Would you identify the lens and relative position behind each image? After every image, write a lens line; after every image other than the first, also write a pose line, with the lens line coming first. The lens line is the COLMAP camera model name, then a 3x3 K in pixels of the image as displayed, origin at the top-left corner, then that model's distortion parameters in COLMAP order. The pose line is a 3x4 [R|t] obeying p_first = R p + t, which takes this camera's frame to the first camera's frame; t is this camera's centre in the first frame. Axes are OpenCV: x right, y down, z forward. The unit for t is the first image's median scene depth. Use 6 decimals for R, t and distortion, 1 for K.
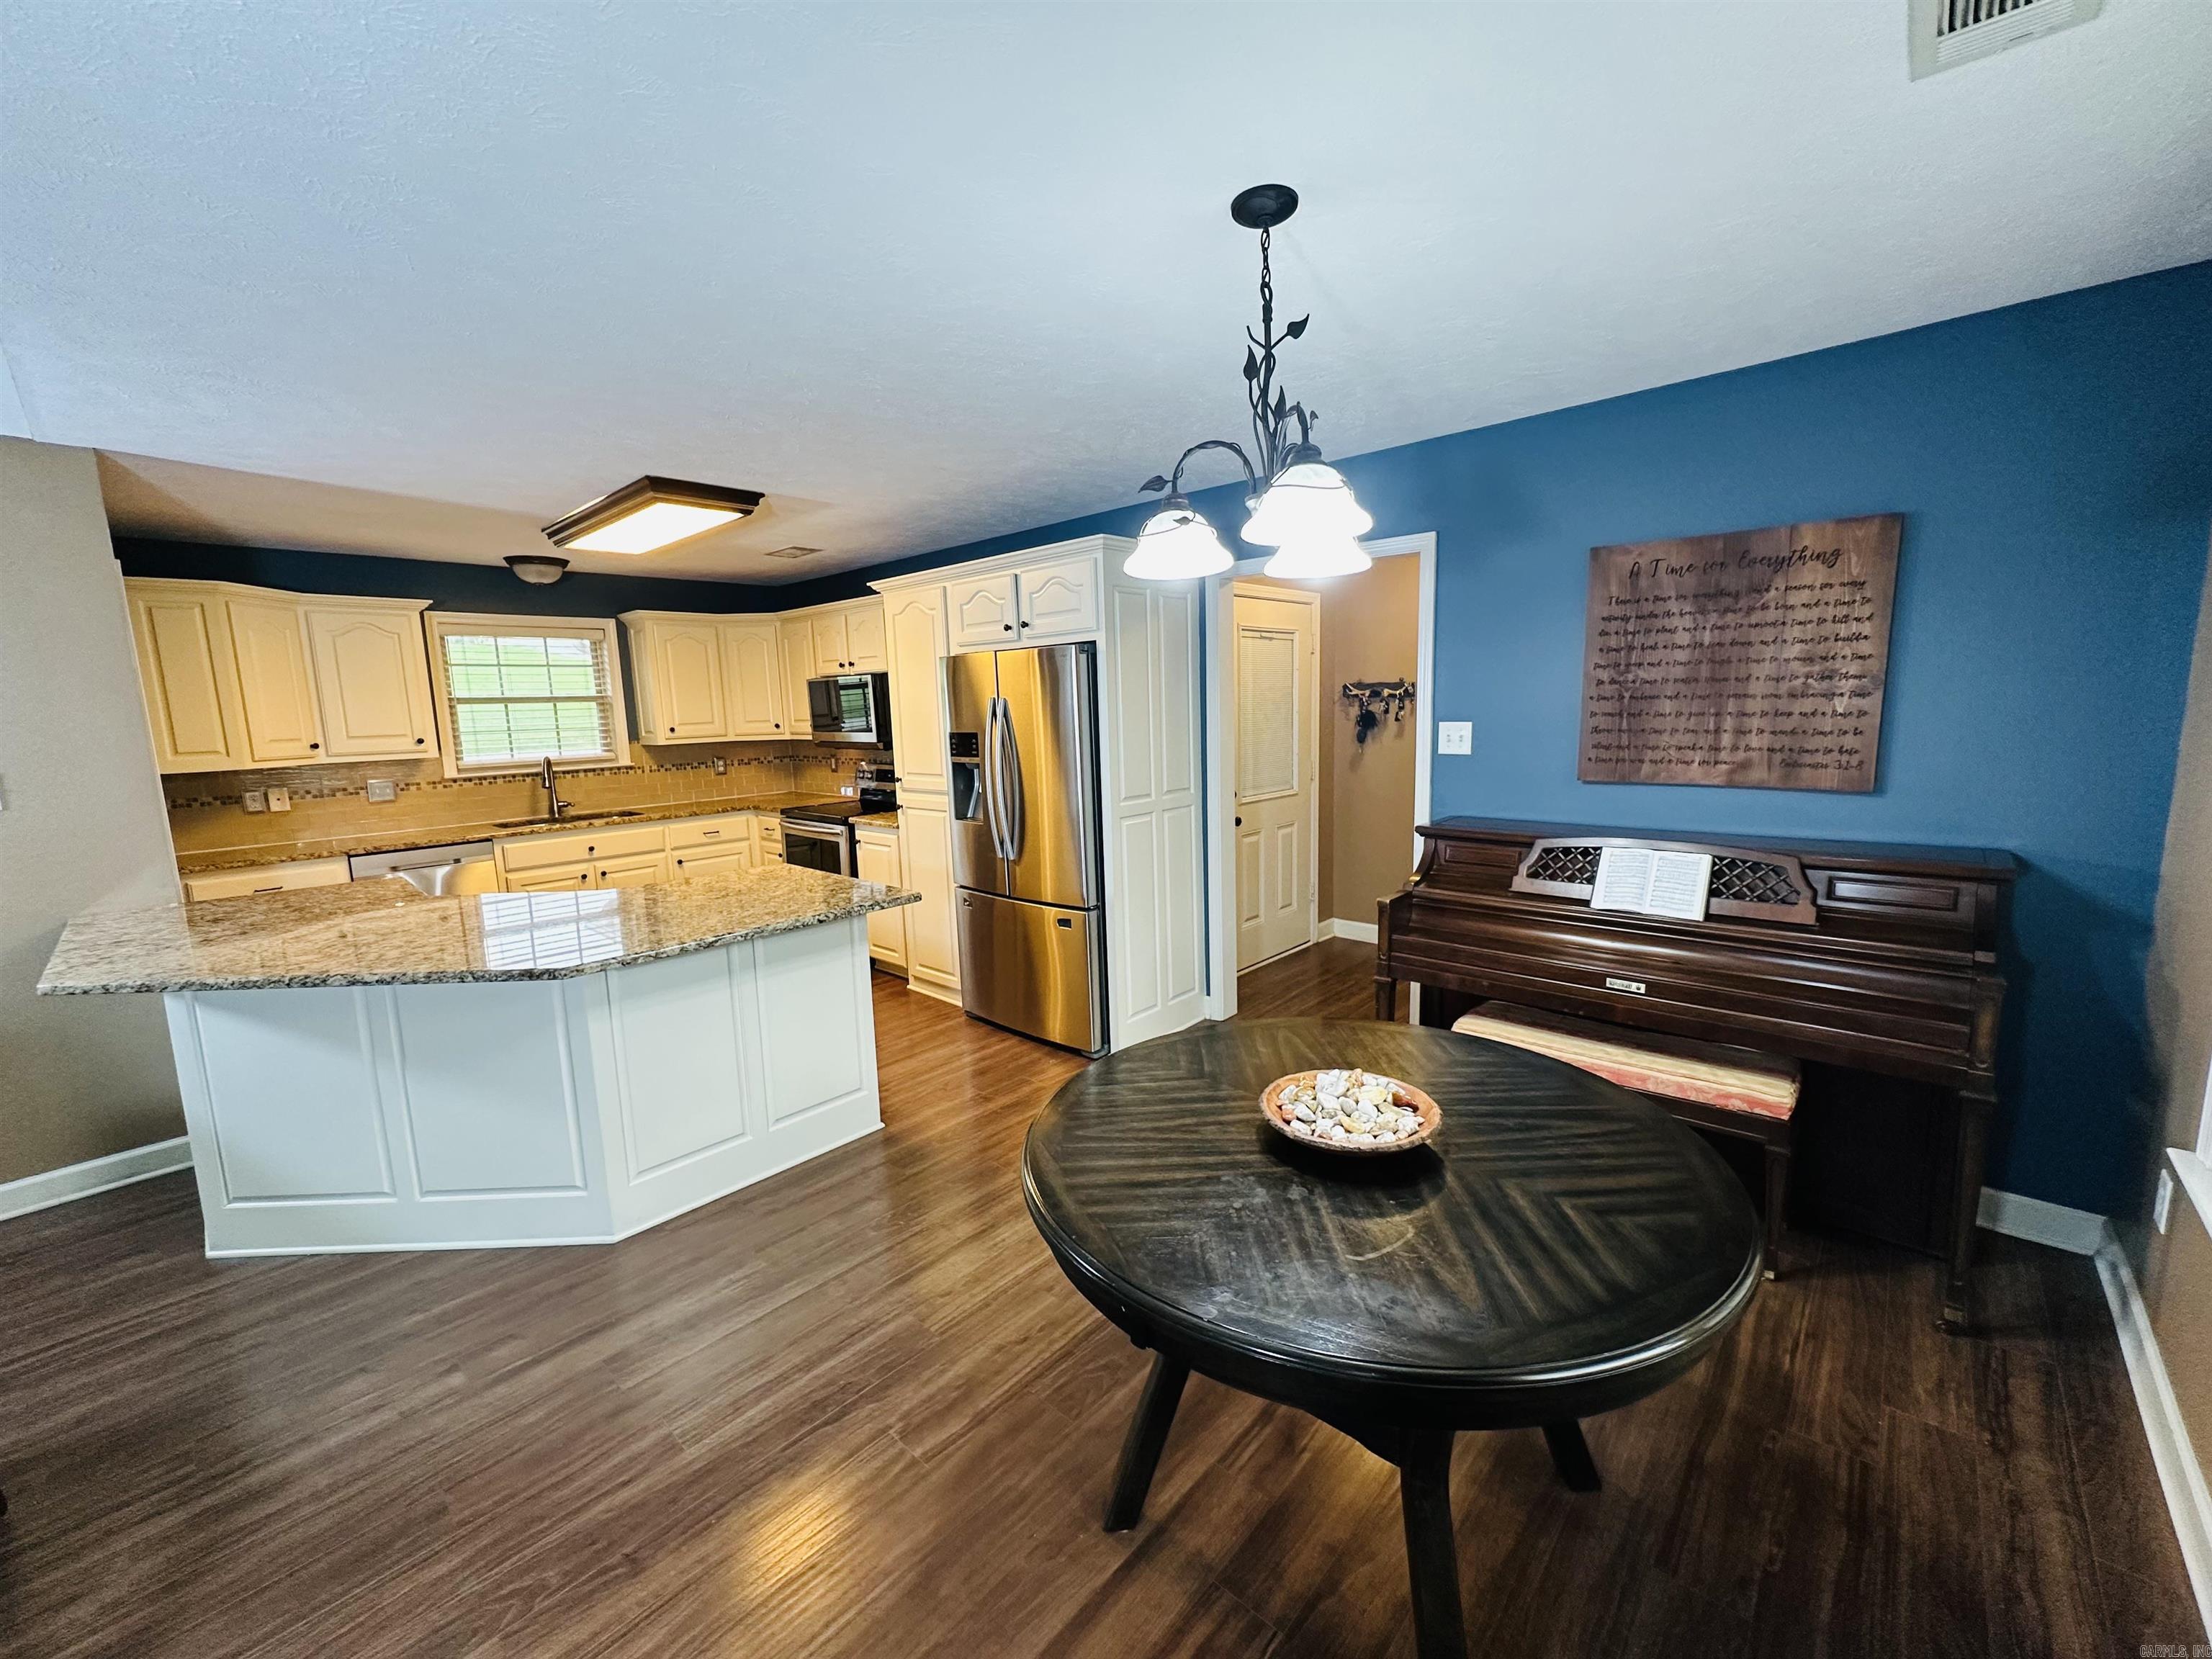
lens RADIAL K [[884.8, 0, 1103.4], [0, 884.8, 831.1], [0, 0, 1]] dist [0.000089, 0.000708]
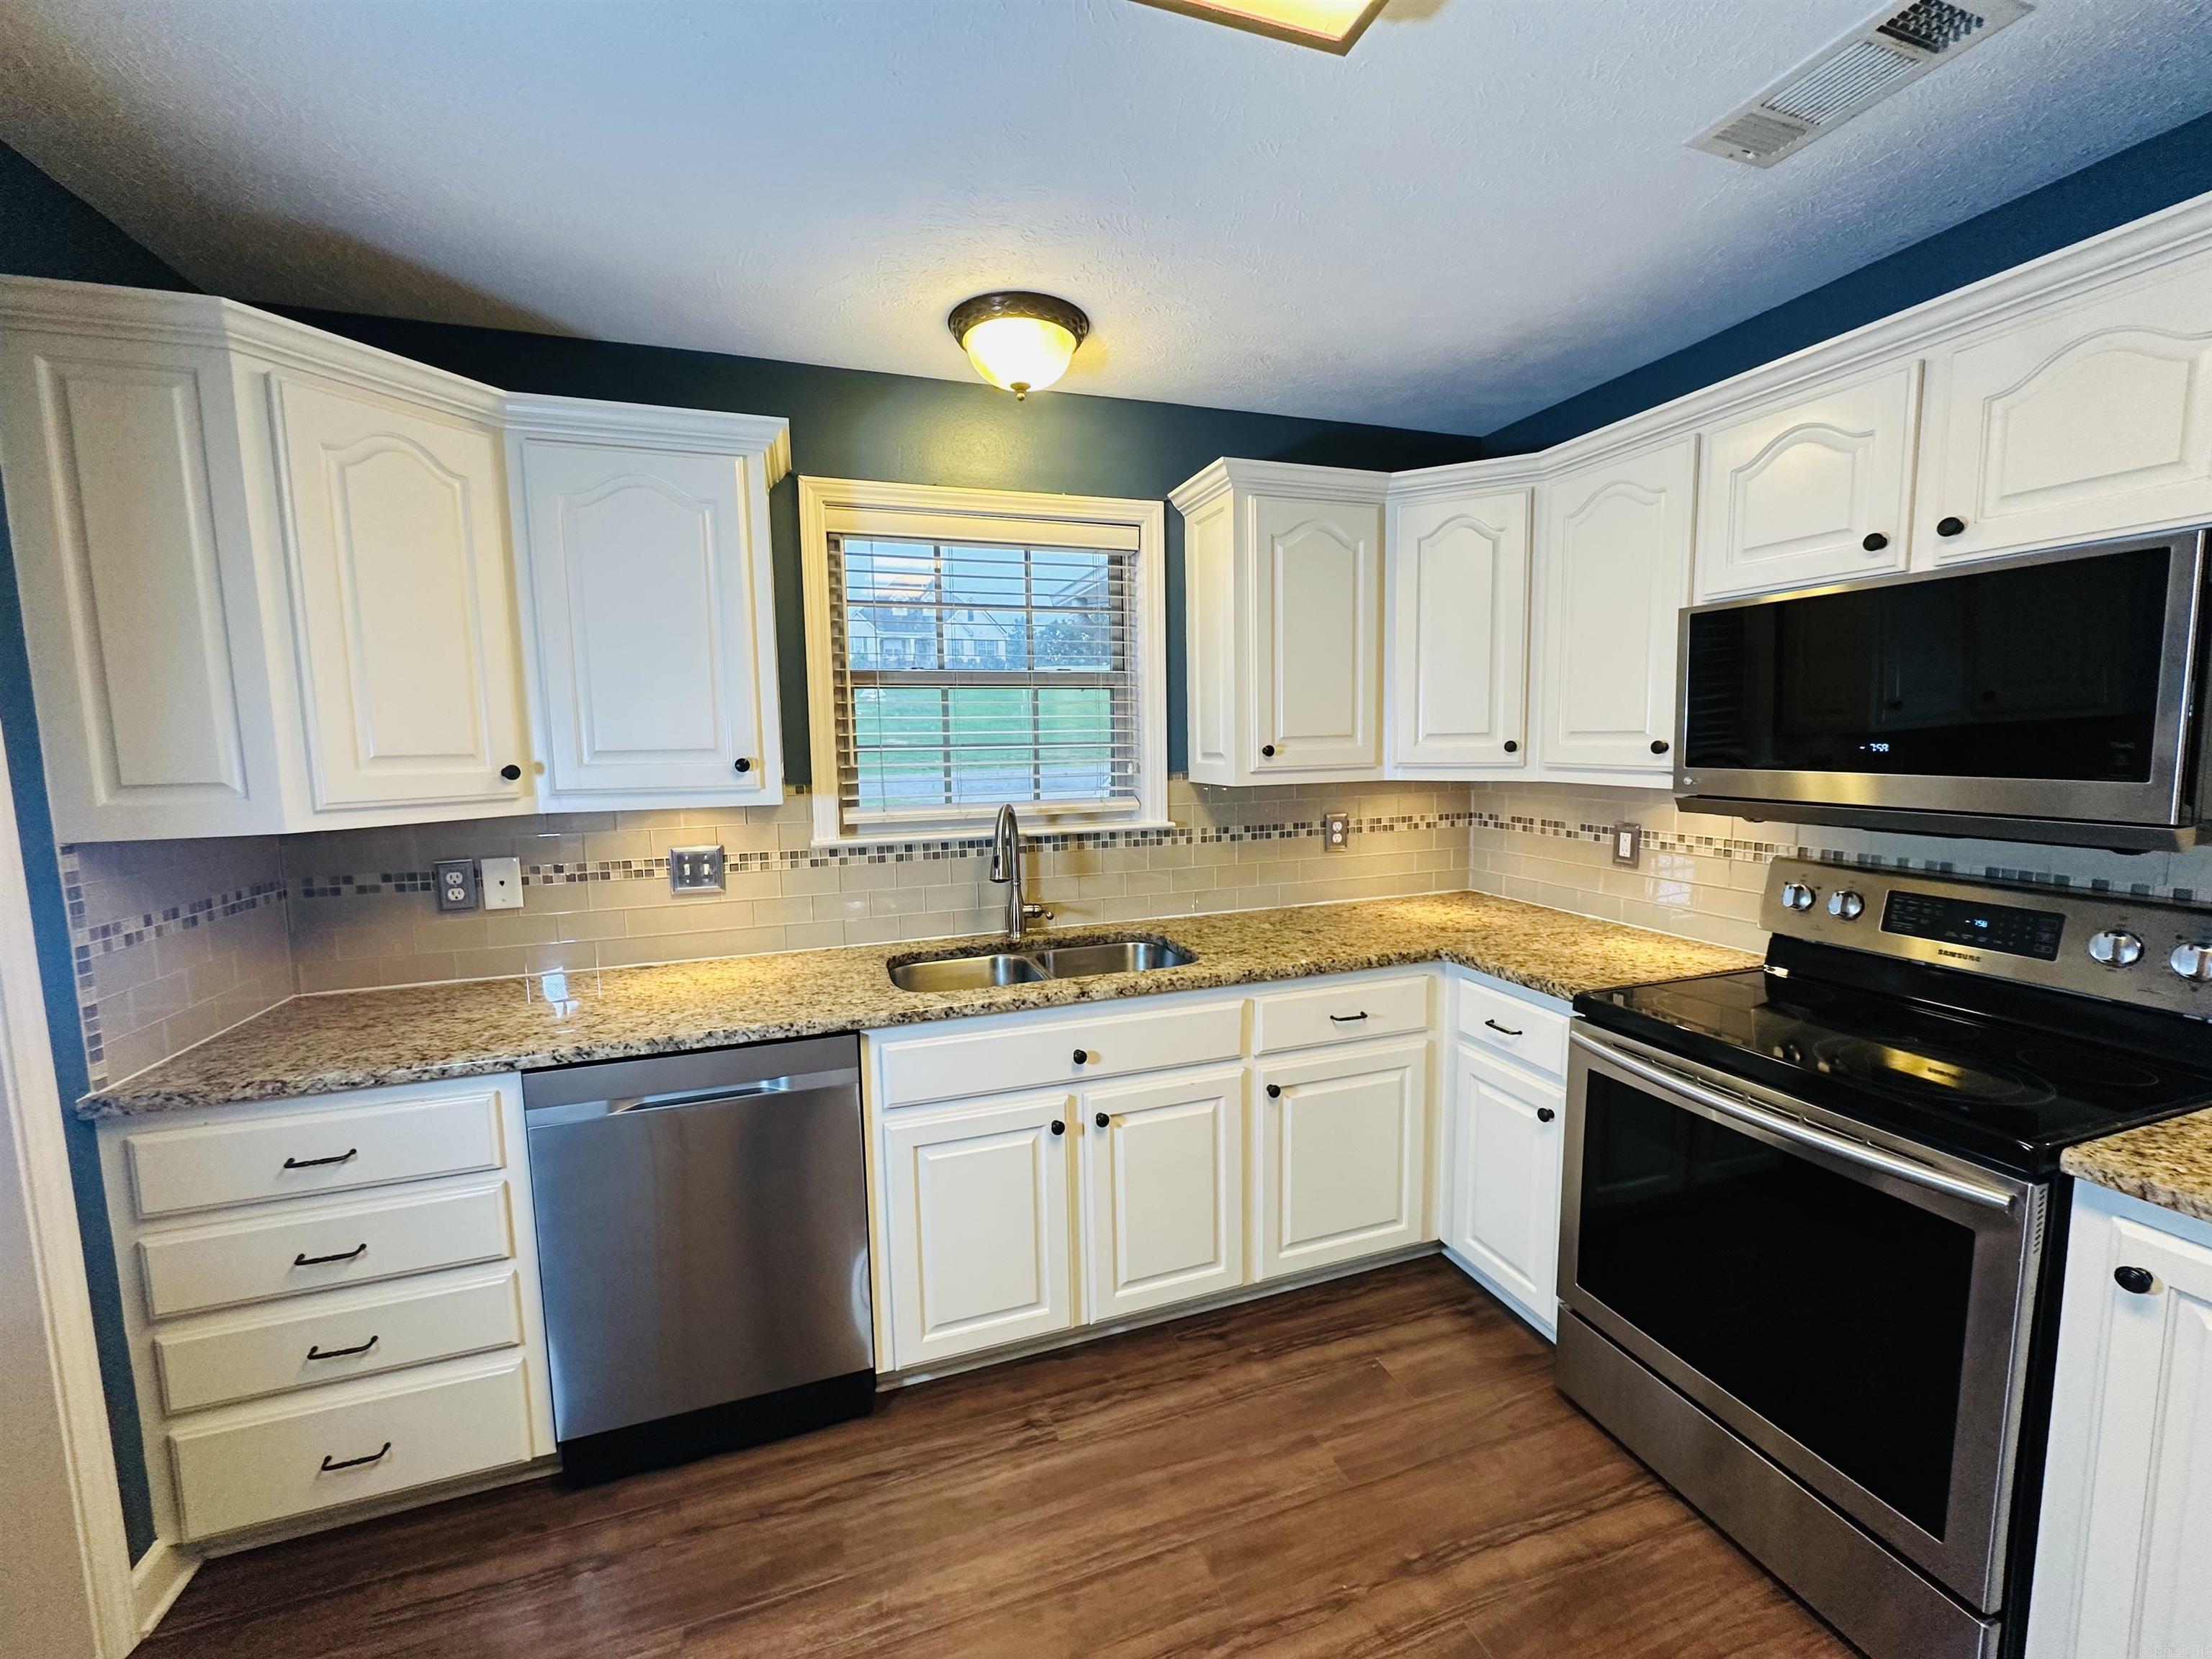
lens RADIAL K [[884.8, 0, 1103.5], [0, 884.8, 833.7], [0, 0, 1]] dist [0.000089, 0.000708]
pose [[0.881117, 0.066394, -0.468213, -0.396443], [-0.077944, 0.996944, -0.005311, -0.074722], [0.466430, 0.041174, 0.883599, 0.661662]]
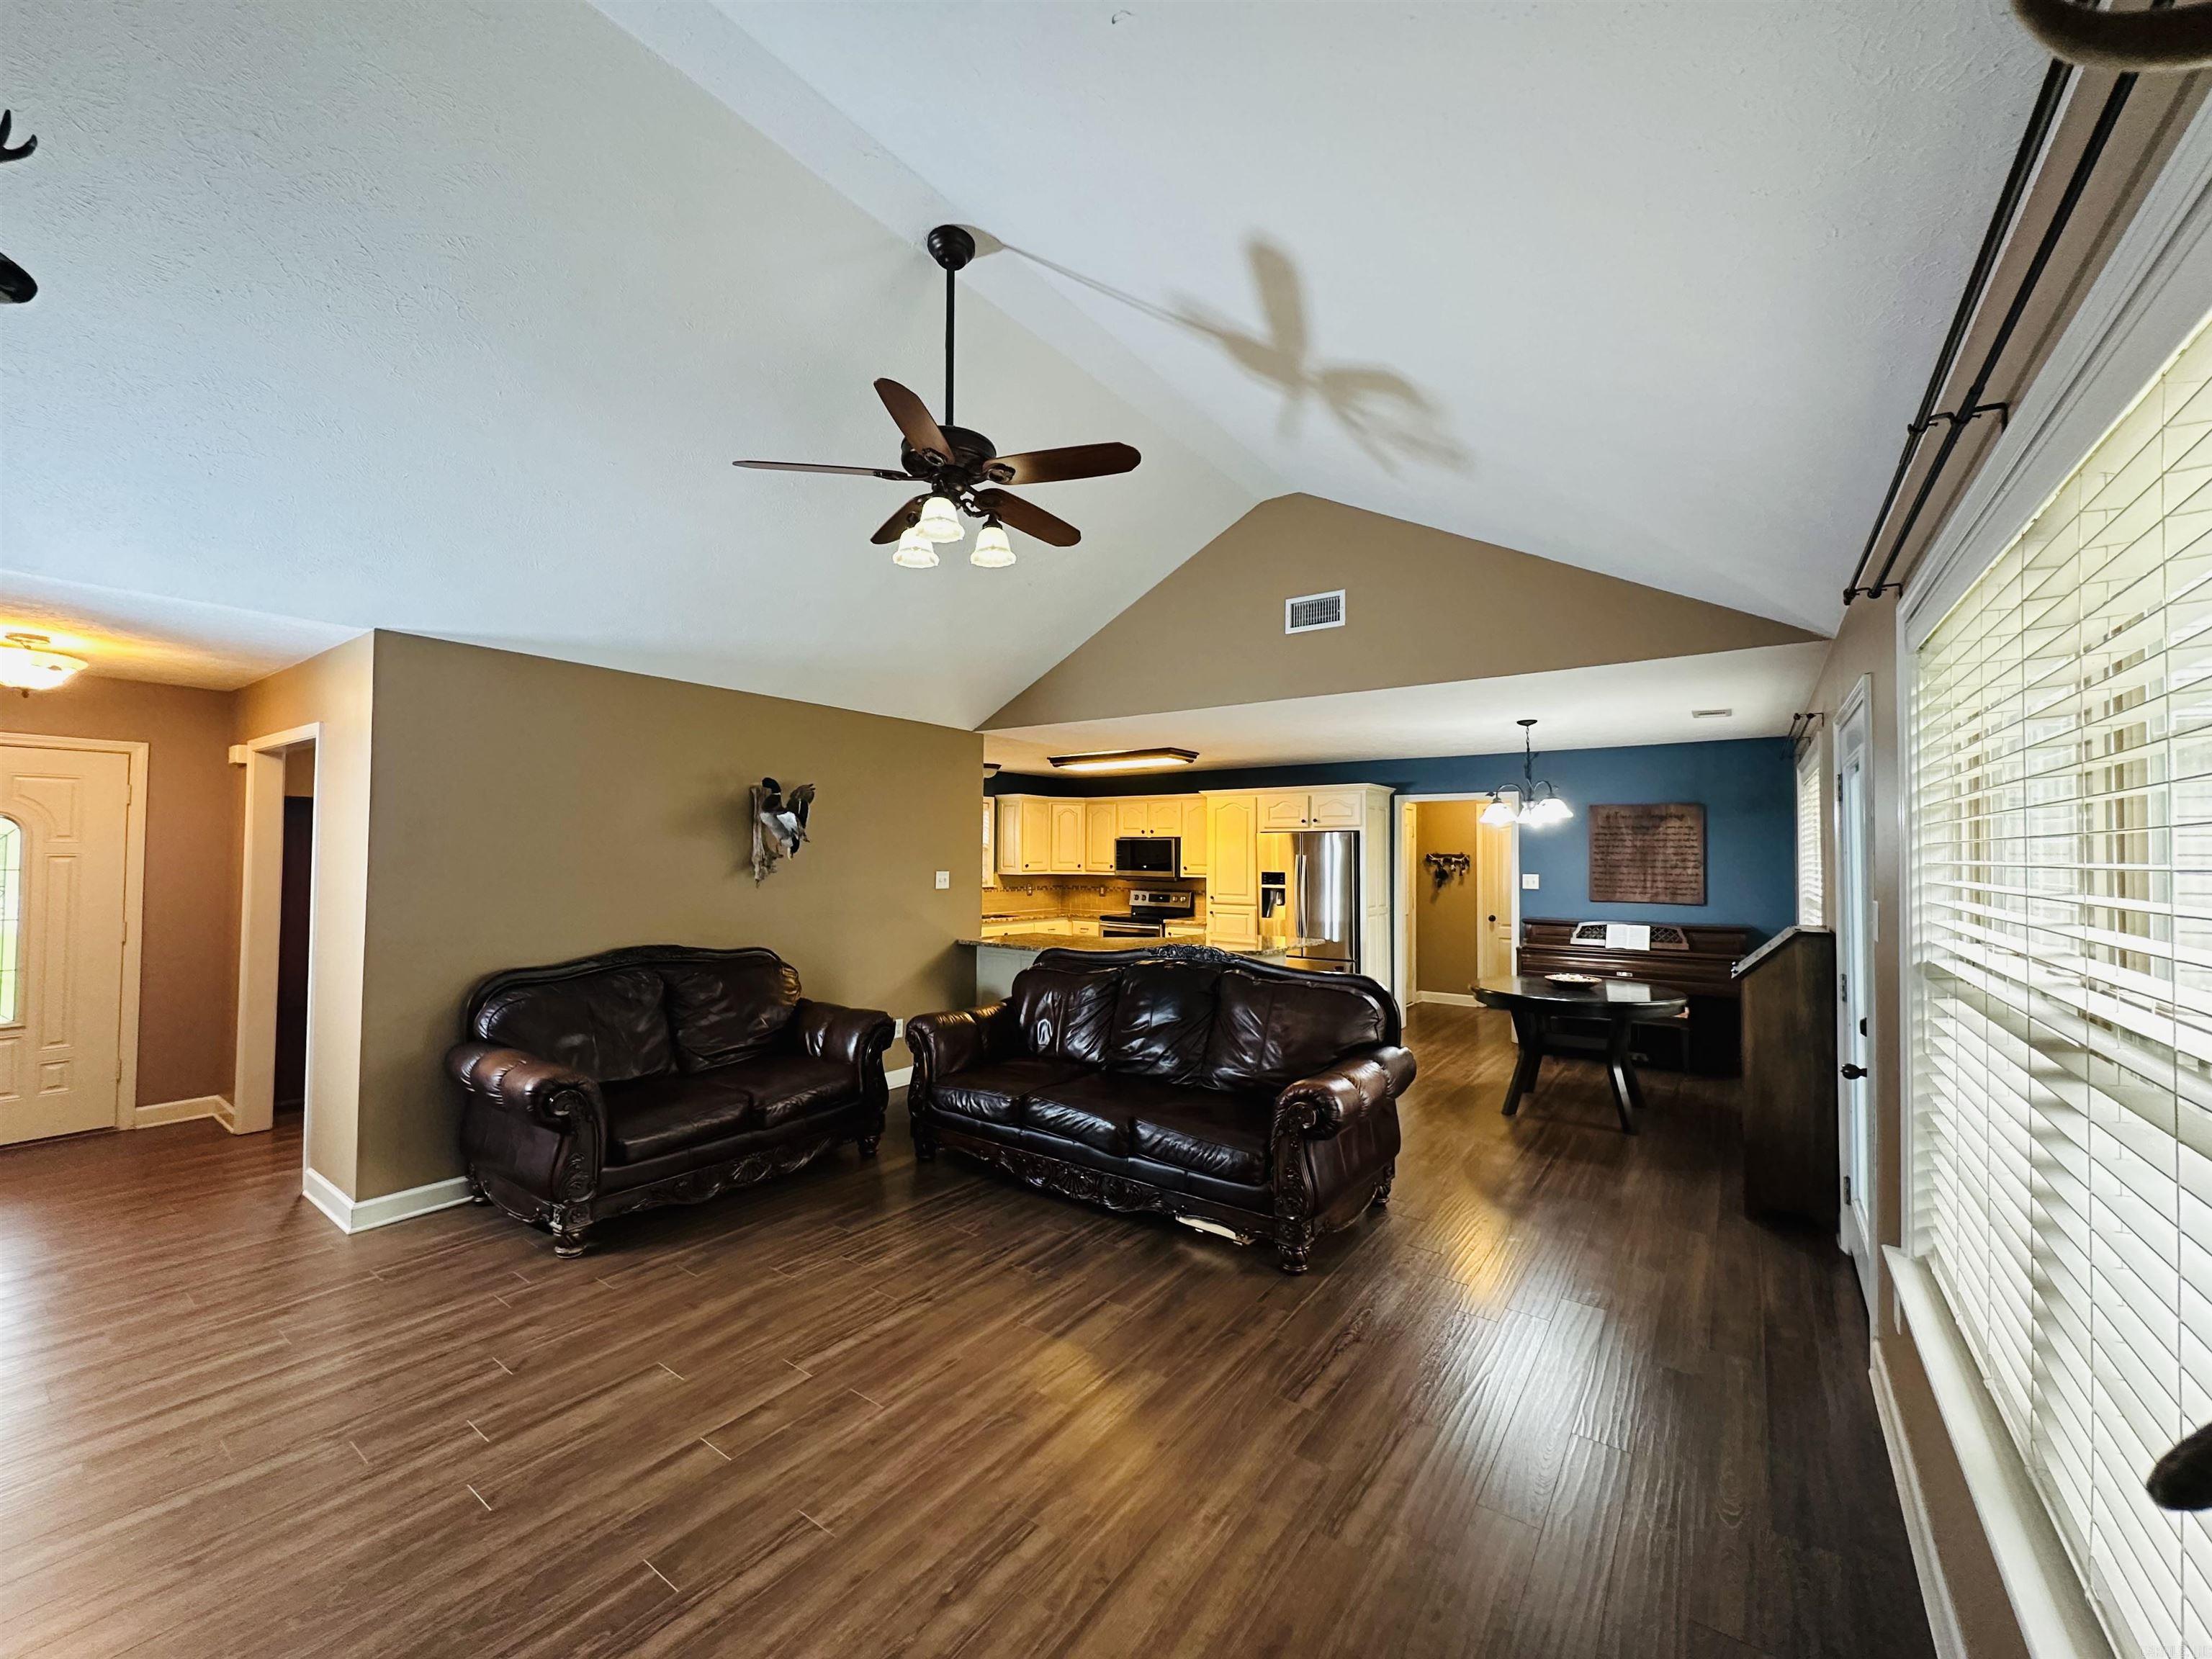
lens RADIAL K [[884.8, 0, 1098.8], [0, 884.8, 837.9], [0, 0, 1]] dist [0.000089, 0.000708]
pose [[0.992524, 0.041487, 0.114784, -0.604661], [-0.021634, 0.985366, -0.169075, 0.119855], [-0.120118, 0.165327, 0.978897, -0.687464]]
